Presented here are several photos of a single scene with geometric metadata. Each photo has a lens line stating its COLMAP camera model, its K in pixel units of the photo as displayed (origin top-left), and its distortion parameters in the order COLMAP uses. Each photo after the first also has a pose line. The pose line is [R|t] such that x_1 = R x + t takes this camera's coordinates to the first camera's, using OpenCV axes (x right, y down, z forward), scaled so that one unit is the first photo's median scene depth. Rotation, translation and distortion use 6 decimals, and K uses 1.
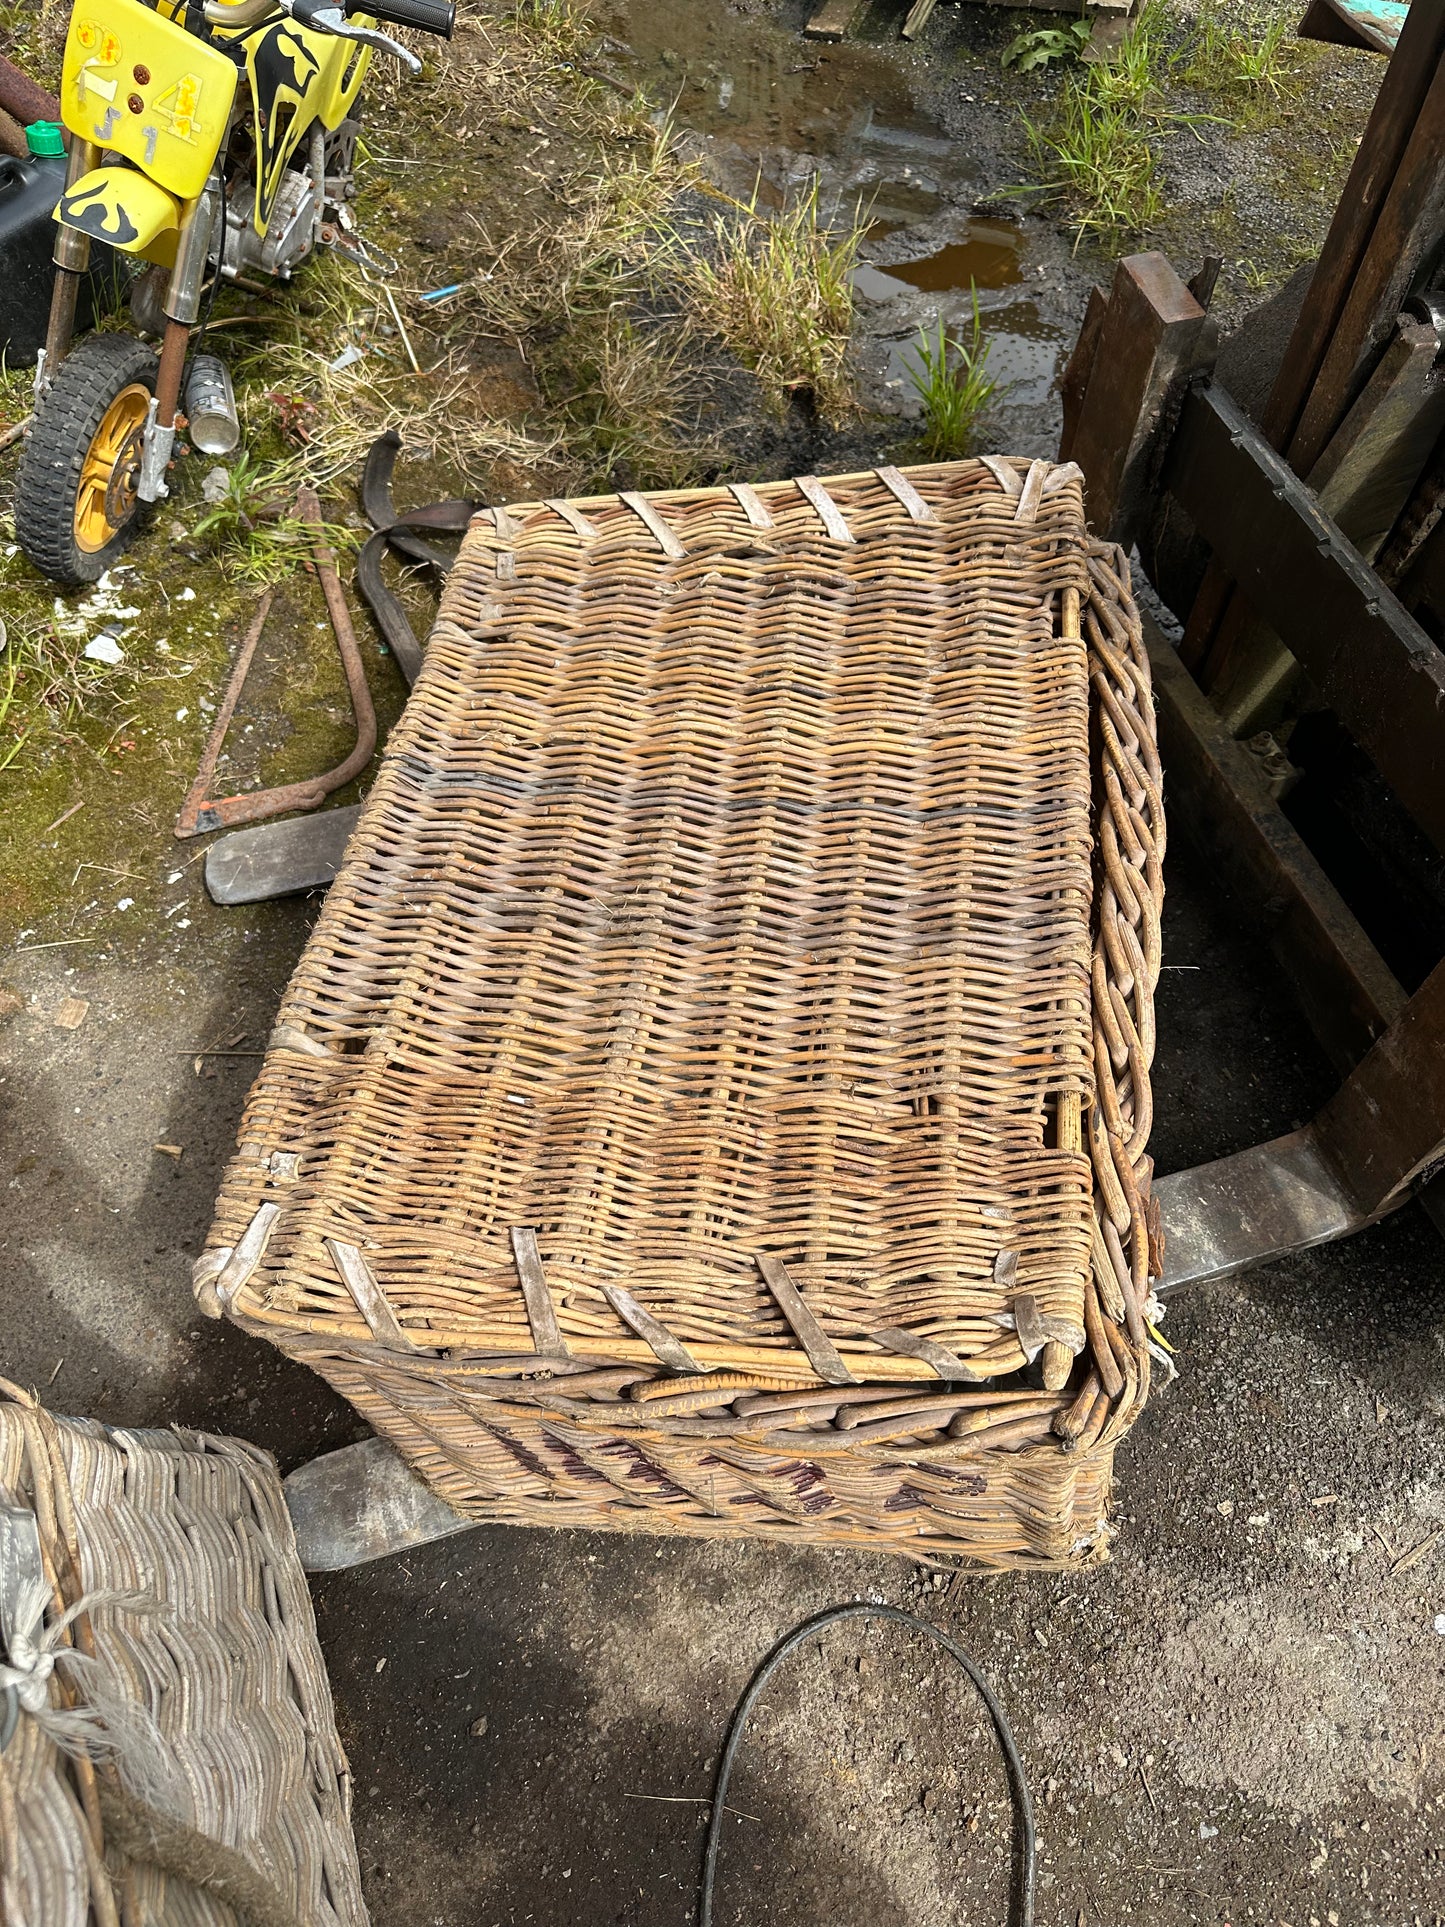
lens RADIAL K [[1379.0, 0, 727.9], [0, 1379.0, 971.9], [0, 0, 1]] dist [0.022069, -0.027701]
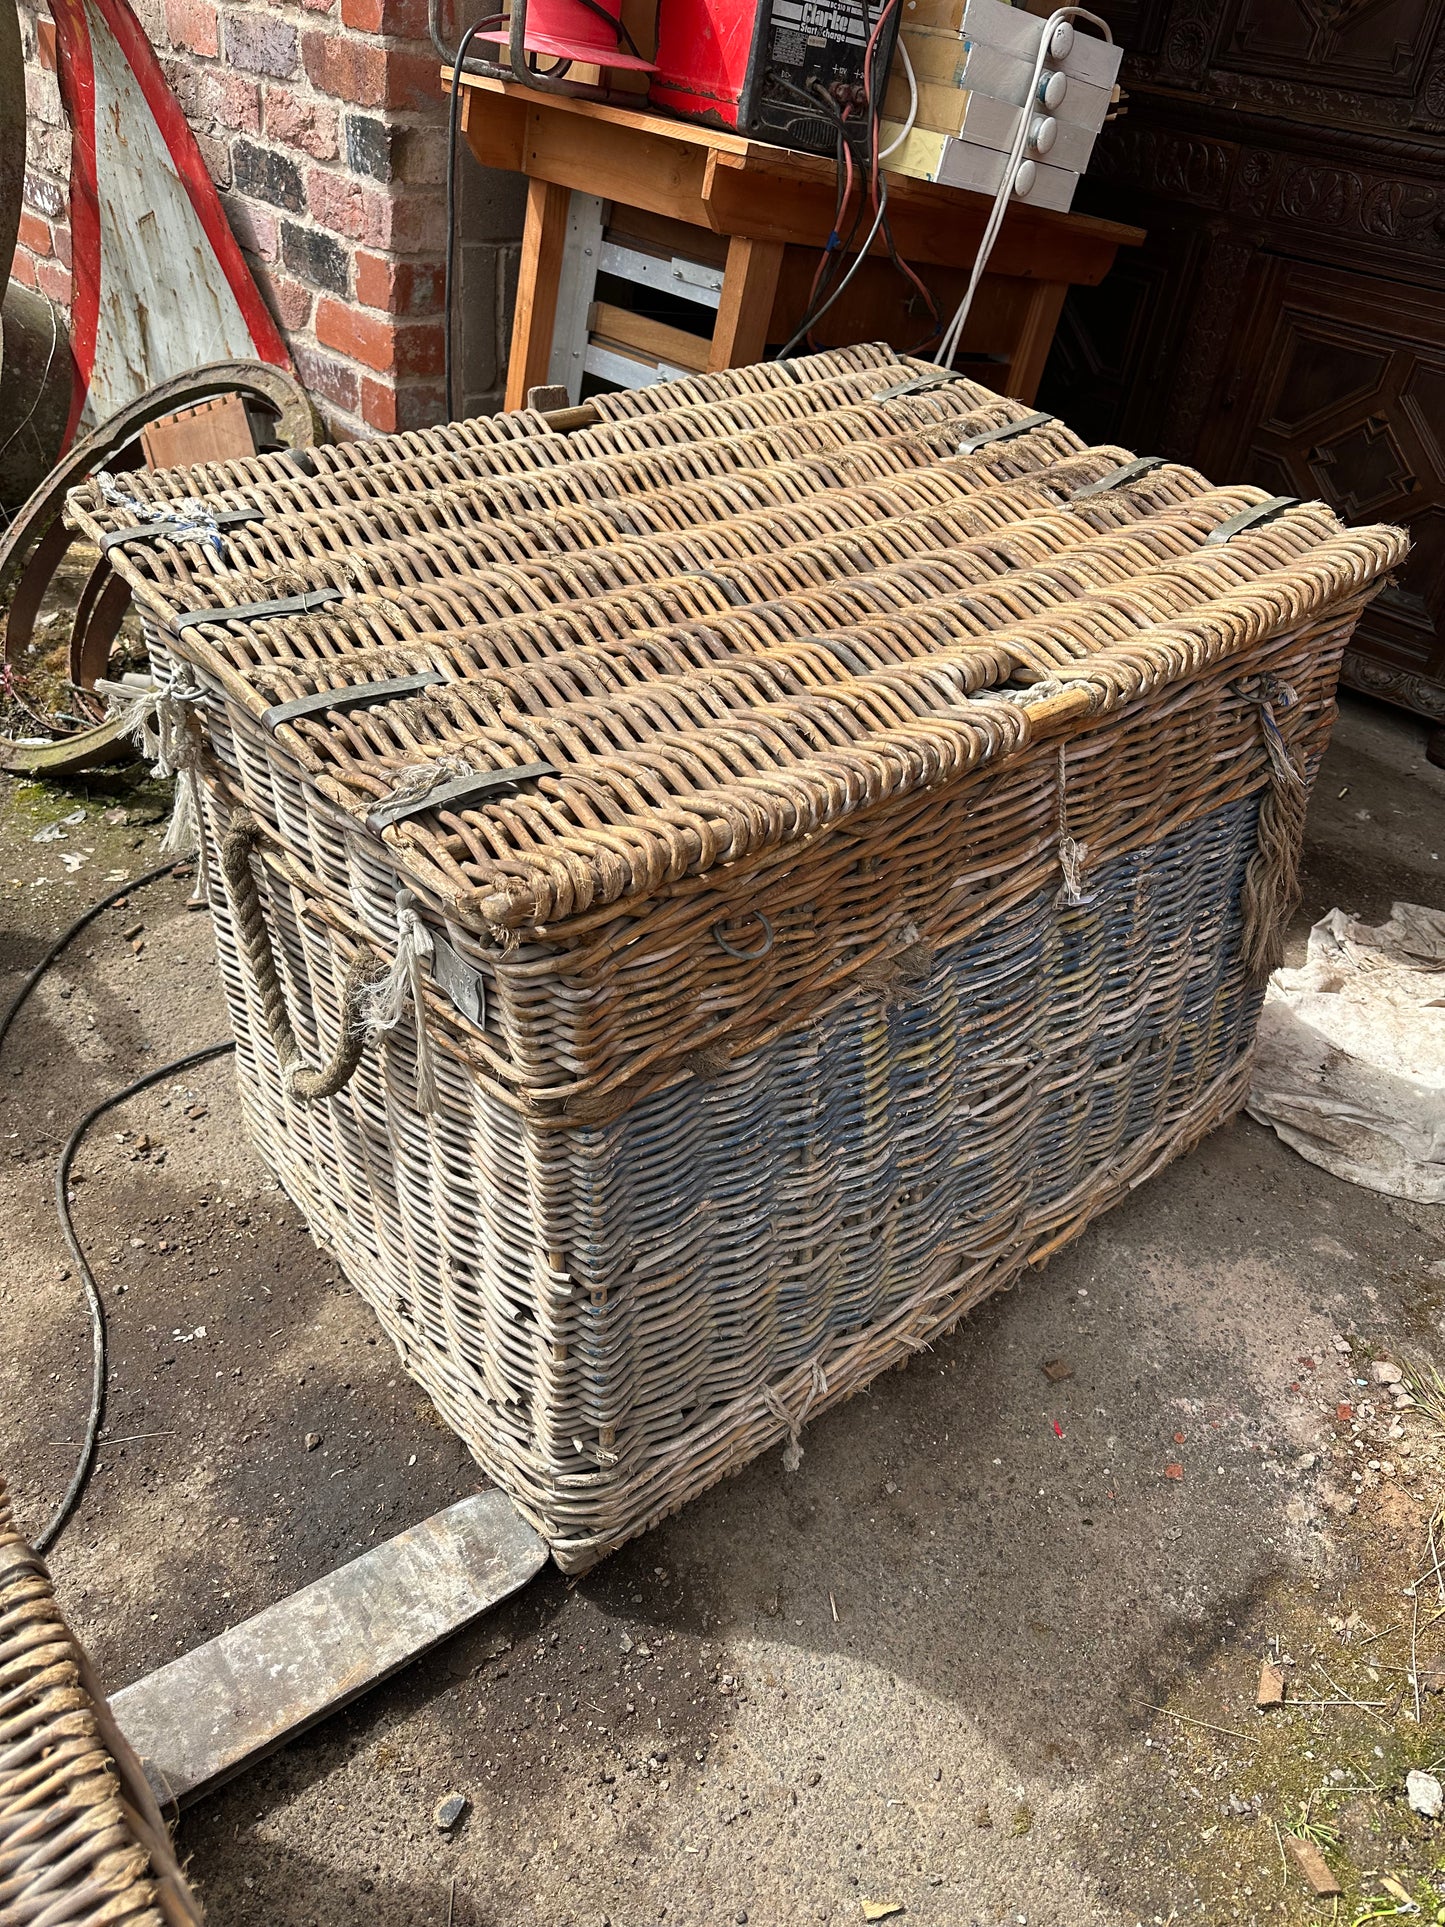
lens RADIAL K [[1379.0, 0, 734.7], [0, 1379.0, 964.9], [0, 0, 1]] dist [0.022069, -0.027701]
pose [[-0.936206, 0.116672, -0.331520, -0.168907], [-0.344349, -0.115829, 0.931669, -0.593158], [0.070300, 0.986393, 0.148616, 0.449602]]
